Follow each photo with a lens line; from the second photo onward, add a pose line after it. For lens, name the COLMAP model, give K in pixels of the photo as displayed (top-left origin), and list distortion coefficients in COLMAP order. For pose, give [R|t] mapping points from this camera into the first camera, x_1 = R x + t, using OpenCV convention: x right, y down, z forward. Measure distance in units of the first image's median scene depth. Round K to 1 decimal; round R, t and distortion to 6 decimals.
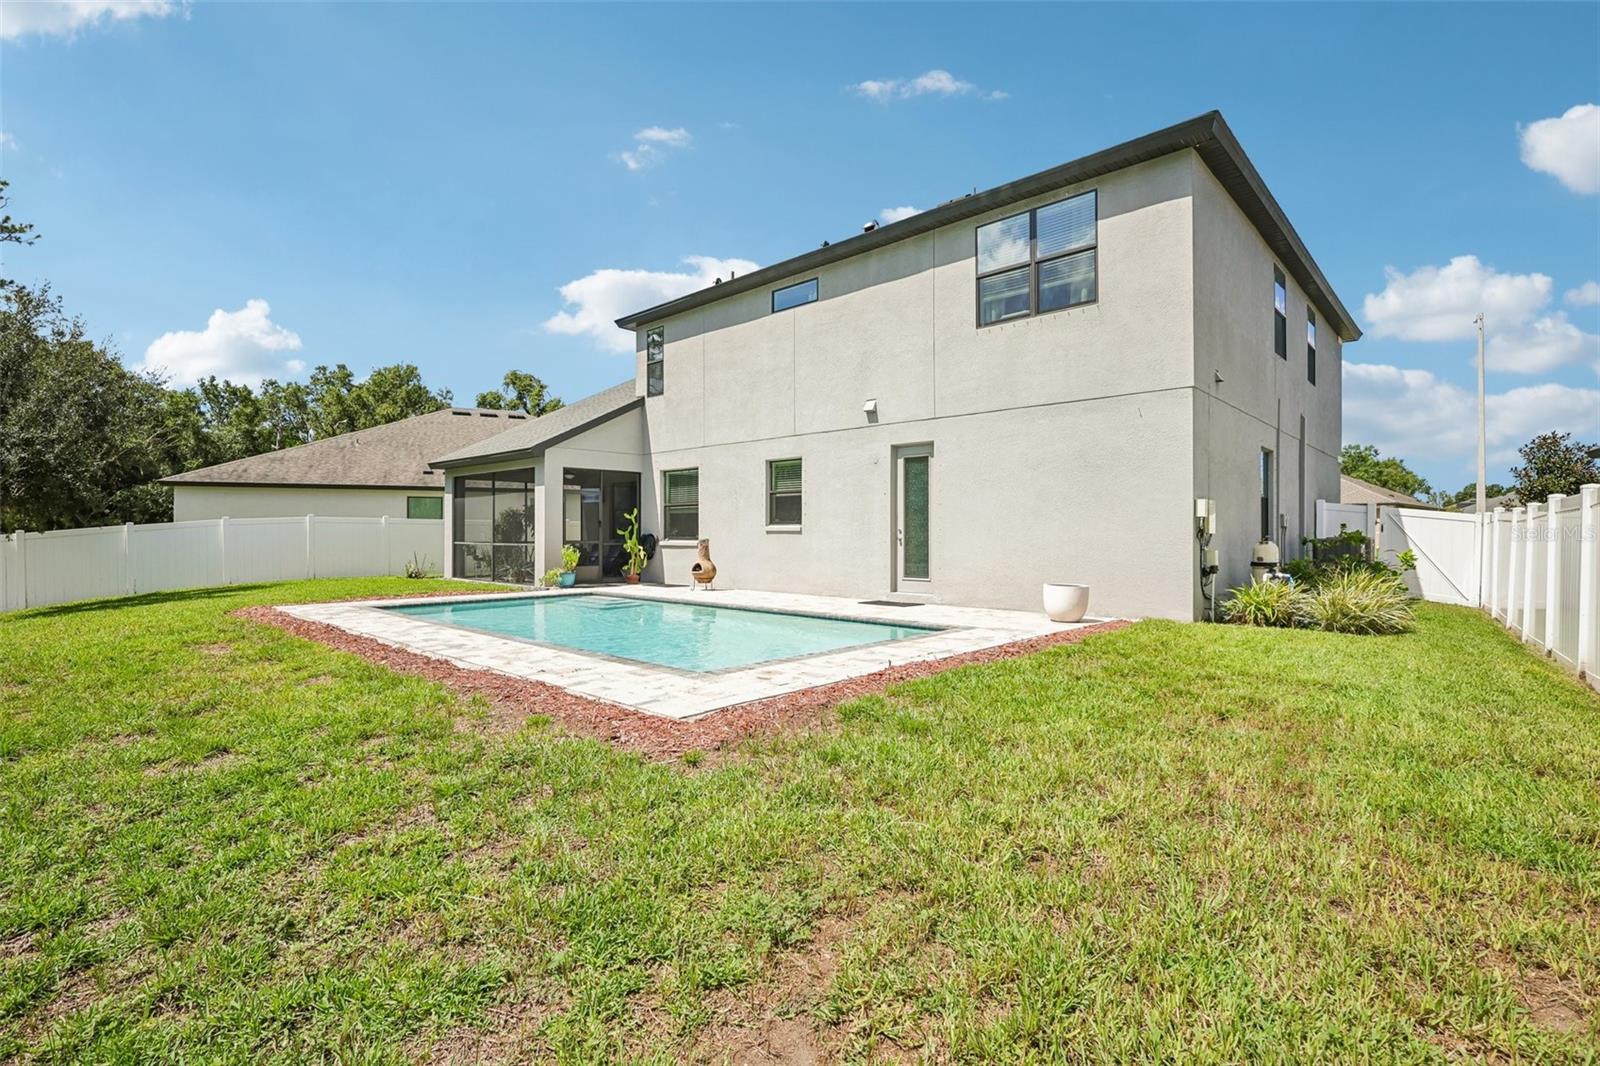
lens RADIAL K [[745.5, 0, 796.6], [0, 745.5, 537.0], [0, 0, 1]] dist [-0.002026, -0.000063]
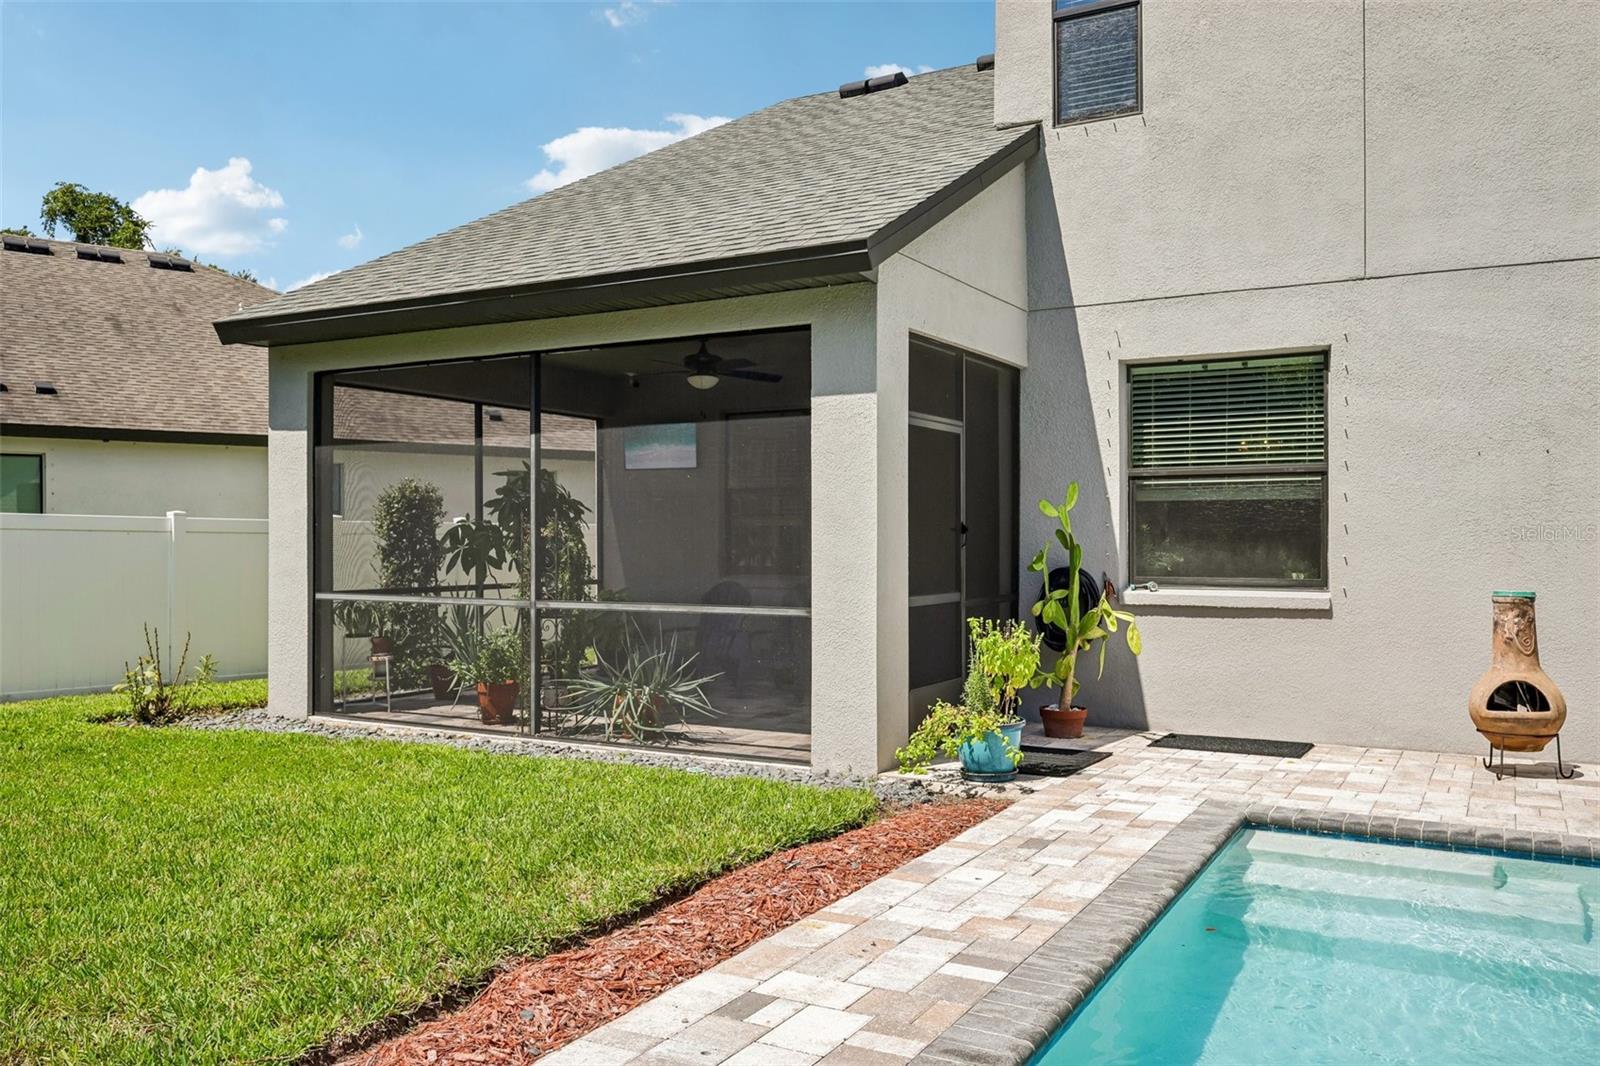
lens RADIAL K [[1260.8, 0, 802.0], [0, 1260.8, 530.7], [0, 0, 1]] dist [0.013332, 0.004762]
pose [[0.973311, -0.000682, 0.229491, -0.428913], [0.002921, 0.999951, -0.009416, -0.014655], [-0.229474, 0.009835, 0.973265, 0.520044]]
